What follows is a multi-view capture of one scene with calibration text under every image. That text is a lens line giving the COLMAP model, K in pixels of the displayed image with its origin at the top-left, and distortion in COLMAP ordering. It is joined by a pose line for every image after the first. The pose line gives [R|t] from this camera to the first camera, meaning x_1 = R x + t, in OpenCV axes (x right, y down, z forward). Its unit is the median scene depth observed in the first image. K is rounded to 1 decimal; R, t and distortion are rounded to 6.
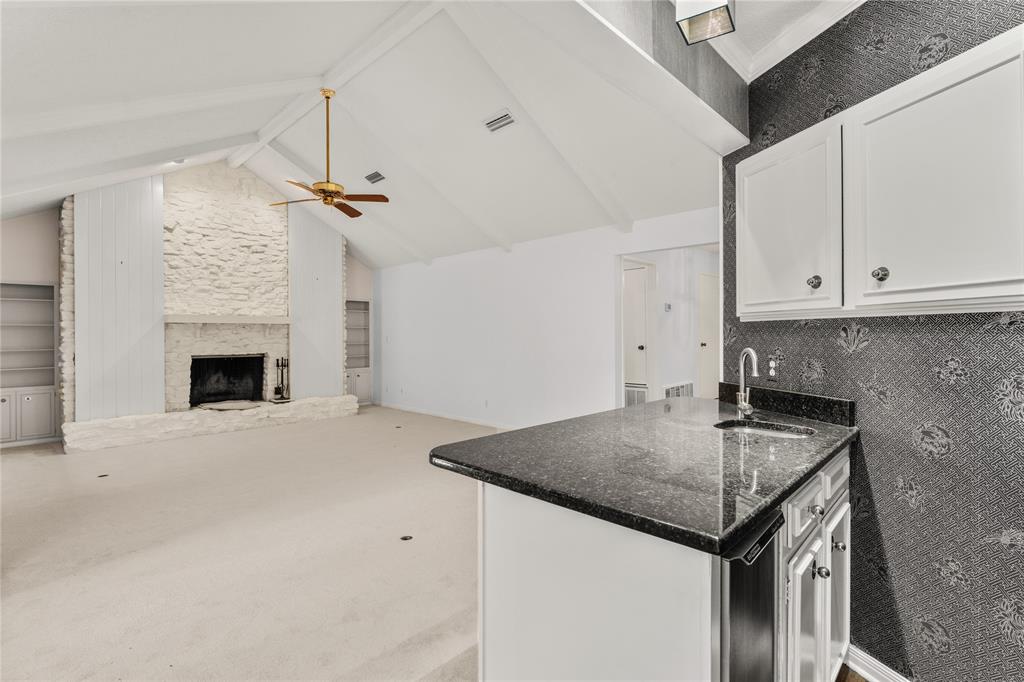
lens RADIAL K [[470.0, 0, 512.2], [0, 470.0, 338.9], [0, 0, 1]] dist [-0.000407, -0.000090]
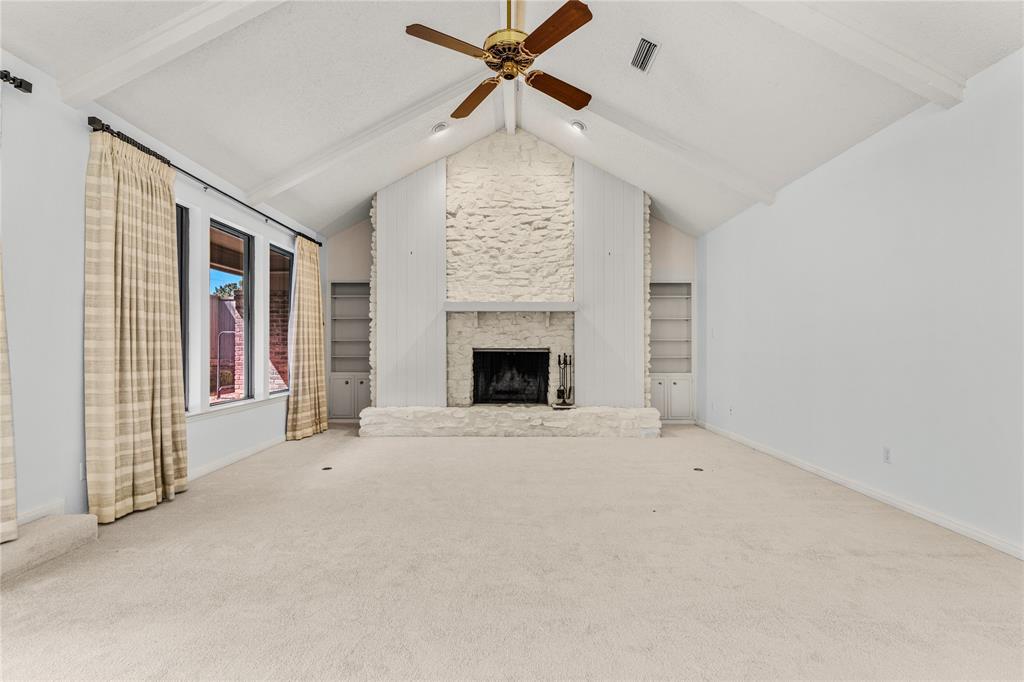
lens RADIAL K [[450.4, 0, 517.2], [0, 450.4, 345.9], [0, 0, 1]] dist [0.012824, 0.000088]
pose [[0.695072, 0.000531, -0.718940, 0.014713], [-0.009396, 0.999921, -0.008345, 0.035483], [0.718879, 0.012555, 0.695022, 0.416588]]
